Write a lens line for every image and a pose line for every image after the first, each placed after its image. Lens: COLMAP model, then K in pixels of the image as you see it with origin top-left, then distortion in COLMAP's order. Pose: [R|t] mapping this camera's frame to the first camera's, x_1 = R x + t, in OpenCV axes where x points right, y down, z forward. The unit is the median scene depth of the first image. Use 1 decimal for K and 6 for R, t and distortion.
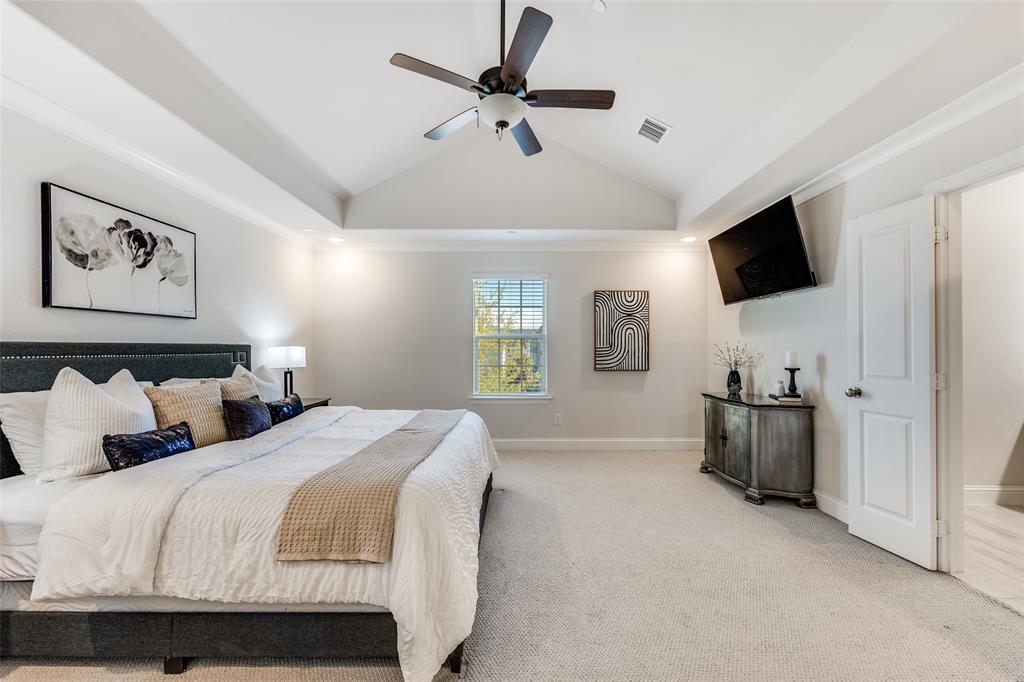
lens RADIAL K [[401.0, 0, 501.8], [0, 401.0, 349.7], [0, 0, 1]] dist [-0.001916, 0.000269]
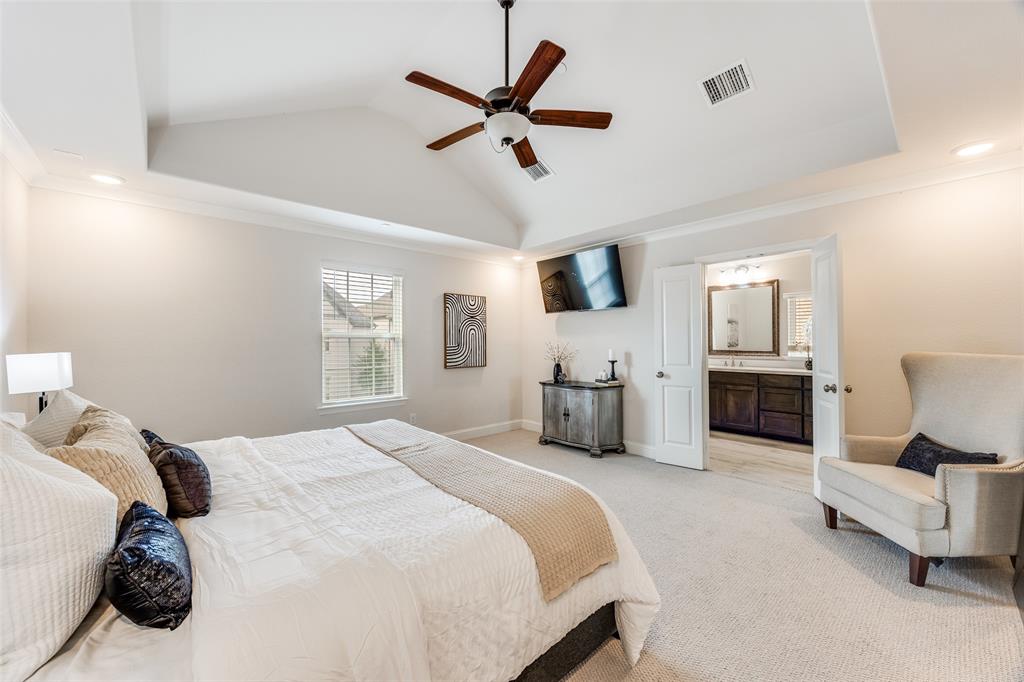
lens RADIAL K [[401.0, 0, 504.8], [0, 401.0, 340.7], [0, 0, 1]] dist [-0.001916, 0.000269]
pose [[0.735507, -0.002400, 0.677513, -0.460679], [0.006646, 0.999971, -0.003672, -0.020225], [-0.677485, 0.007203, 0.735502, 0.148950]]
